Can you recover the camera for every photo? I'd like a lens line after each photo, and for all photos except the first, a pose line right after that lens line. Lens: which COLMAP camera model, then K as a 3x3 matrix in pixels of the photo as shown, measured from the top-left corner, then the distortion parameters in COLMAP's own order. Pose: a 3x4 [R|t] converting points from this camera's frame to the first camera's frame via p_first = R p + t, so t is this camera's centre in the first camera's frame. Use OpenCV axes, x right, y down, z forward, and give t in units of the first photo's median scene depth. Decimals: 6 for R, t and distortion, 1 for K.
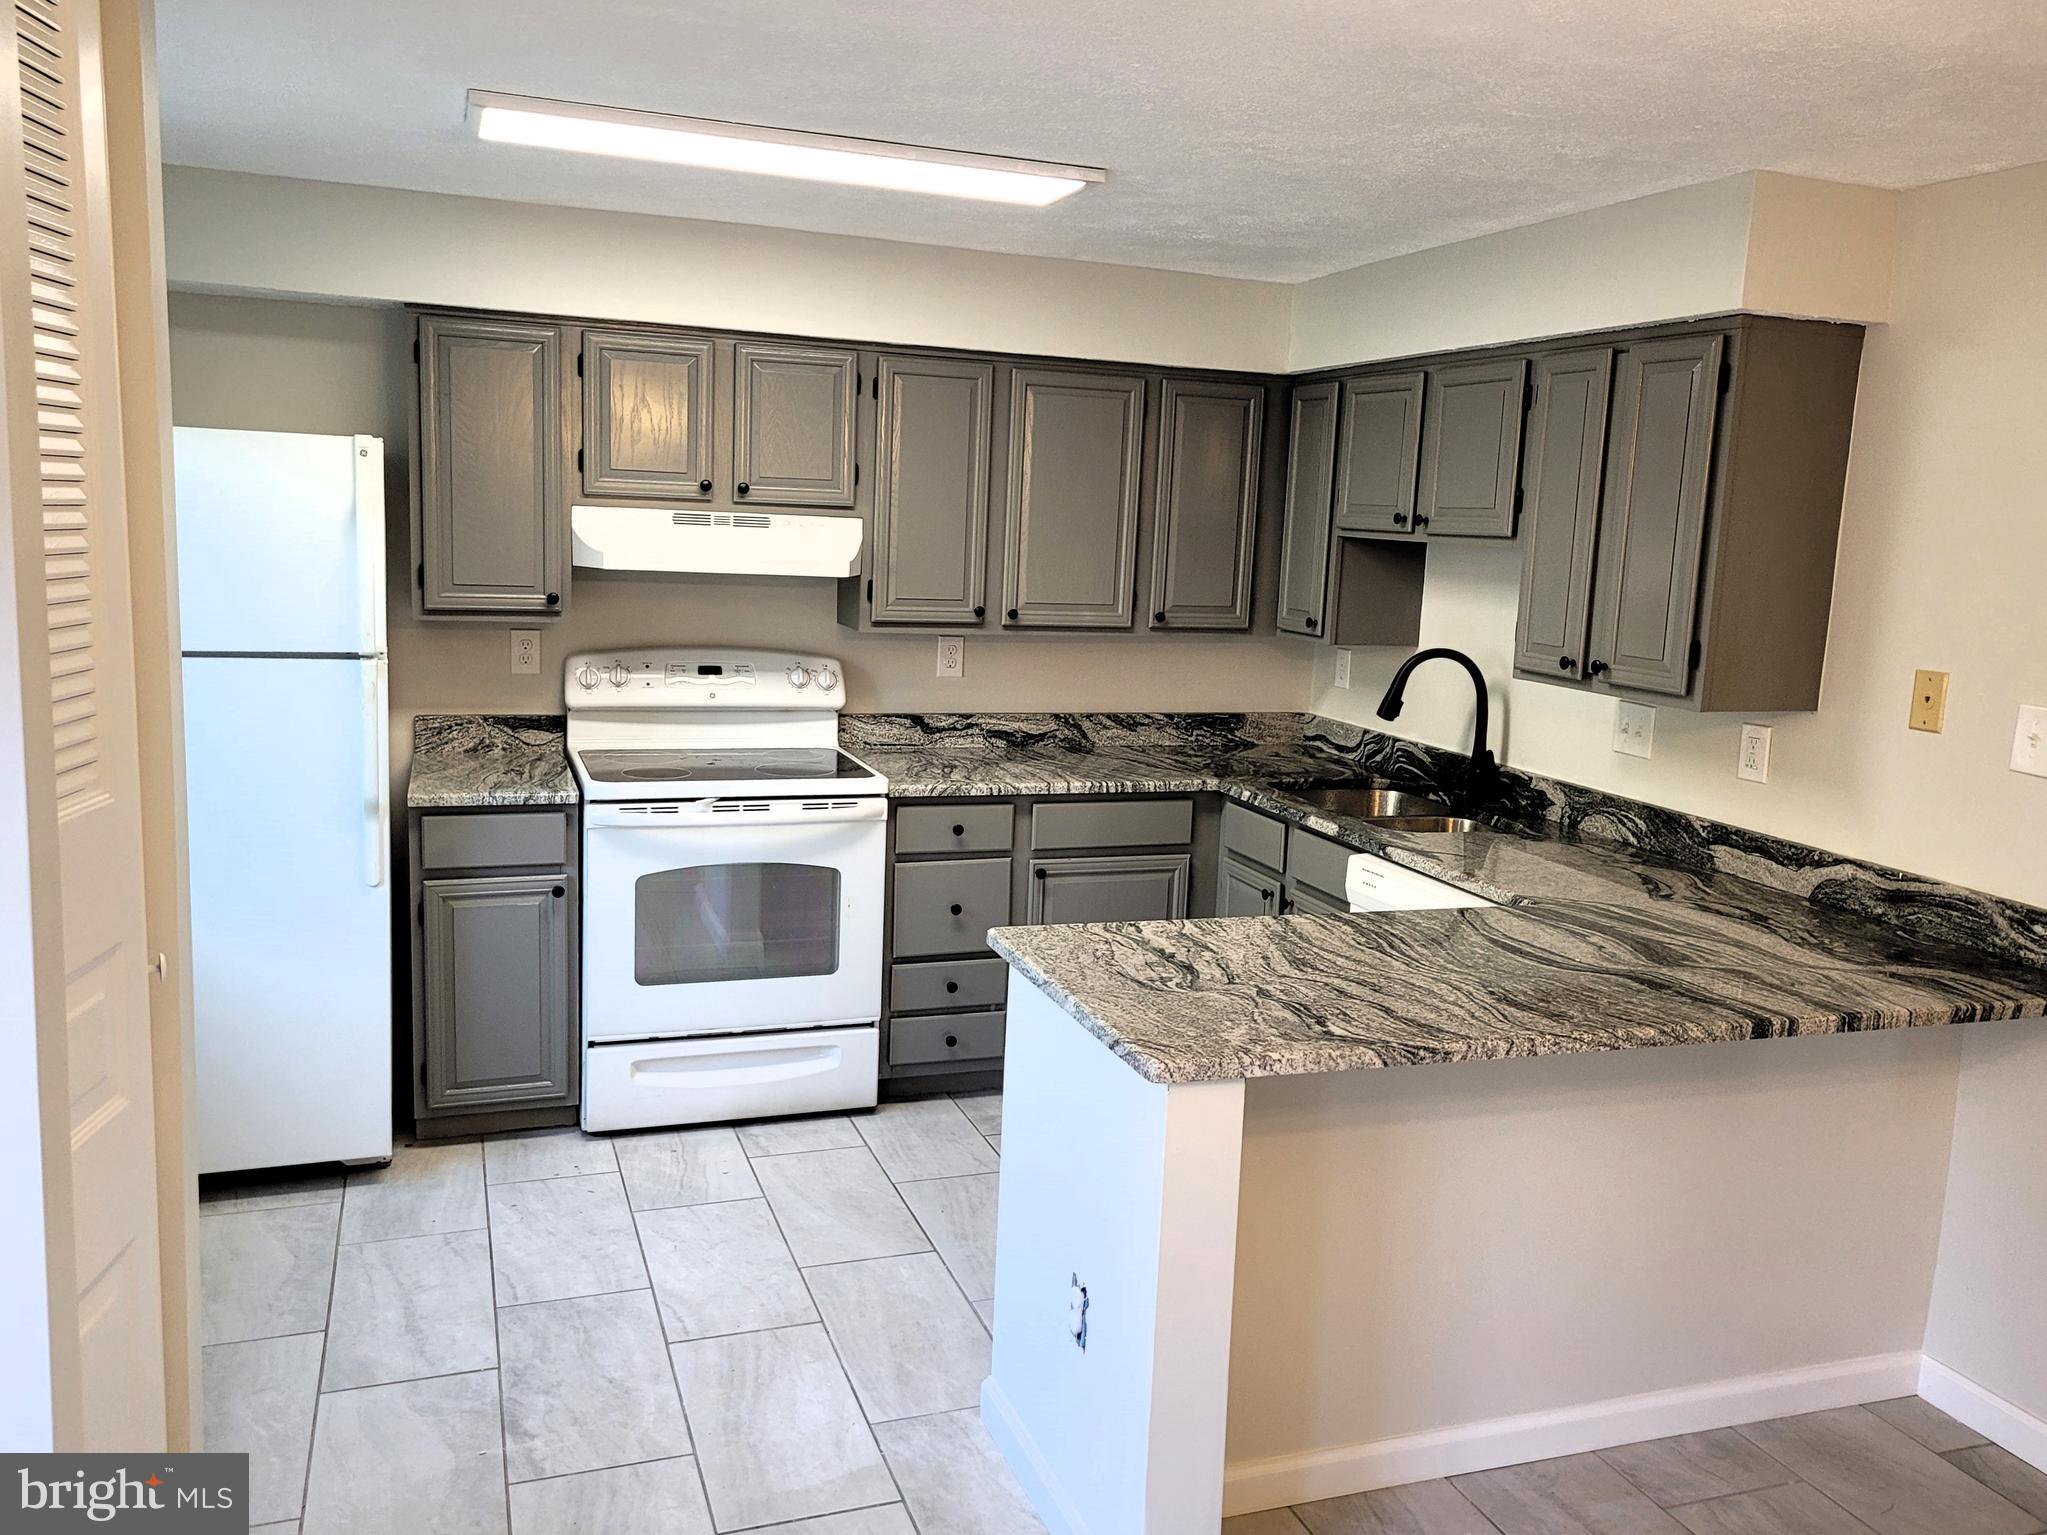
lens RADIAL K [[1612.5, 0, 1023.5], [0, 1612.5, 767.5], [0, 0, 1]] dist [0.034936, -0.002689]
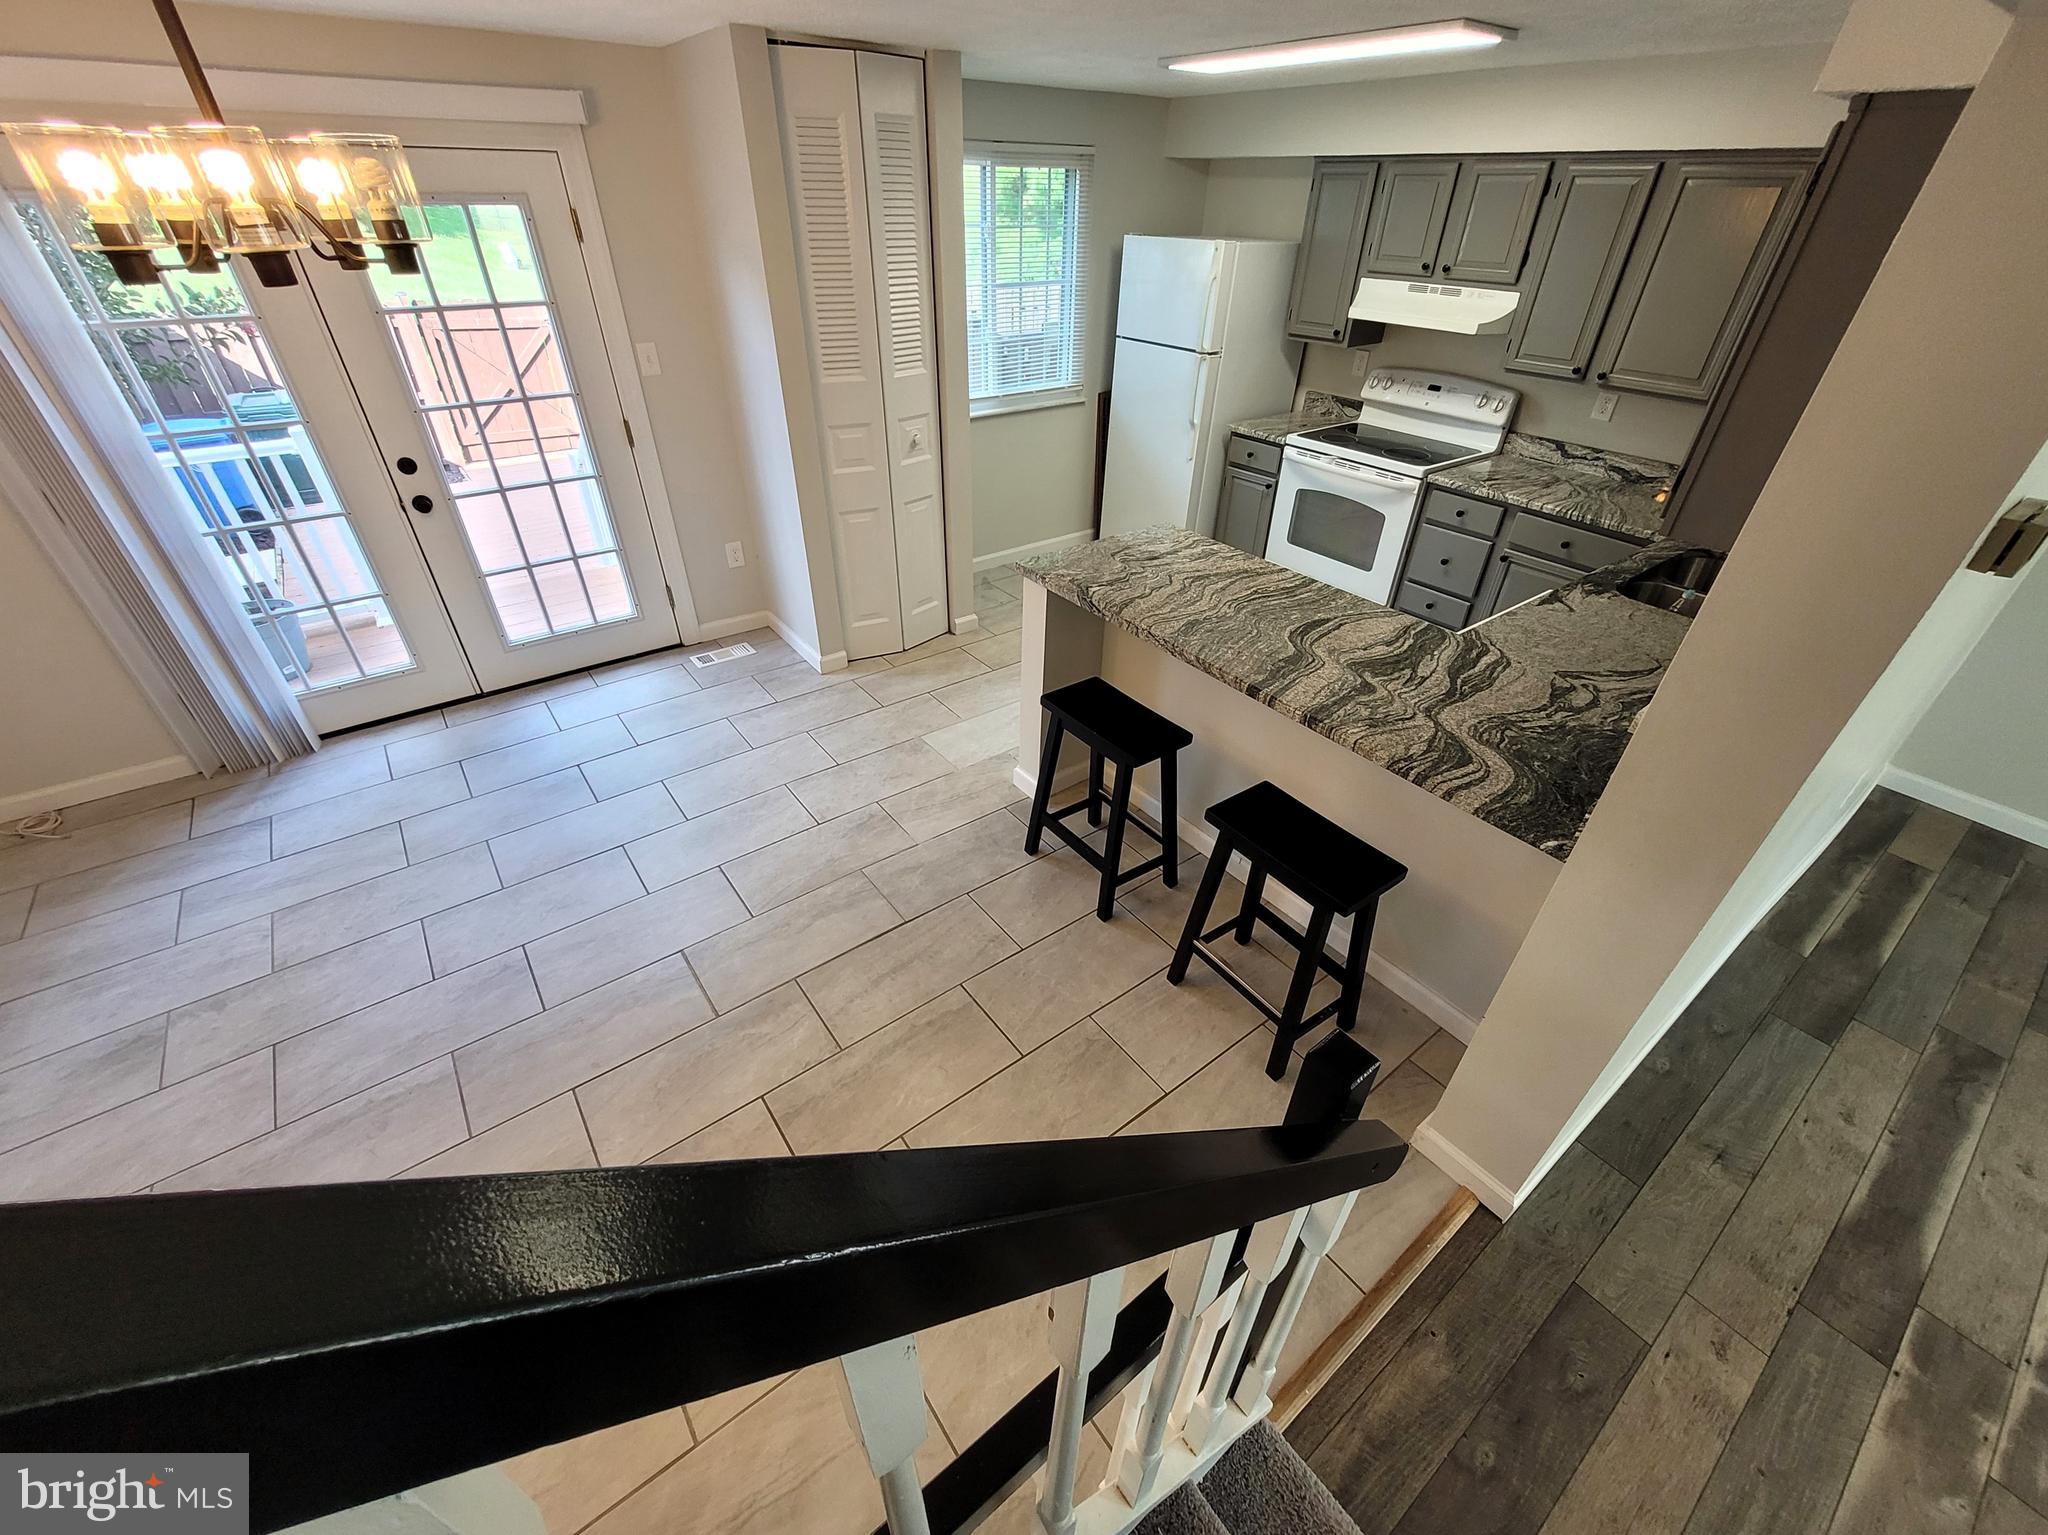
lens RADIAL K [[818.1, 0, 1024.0], [0, 818.1, 767.5], [0, 0, 1]] dist [-0.000605, -0.000340]
pose [[0.311970, 0.515591, -0.798023, 0.612315], [-0.155140, 0.856314, 0.492604, -0.080091], [0.937340, -0.029872, 0.347133, 0.288205]]
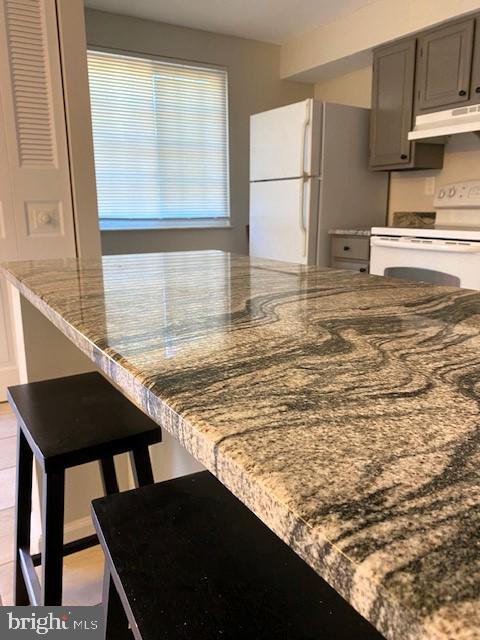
lens RADIAL K [[492.3, 0, 240.0], [0, 492.3, 320.0], [0, 0, 1]] dist [-0.007511, -0.004599]
pose [[0.226902, 0.177297, -0.957644, 0.394407], [-0.134893, 0.979534, 0.149389, 0.058346], [0.964531, 0.095283, 0.246174, 0.579473]]
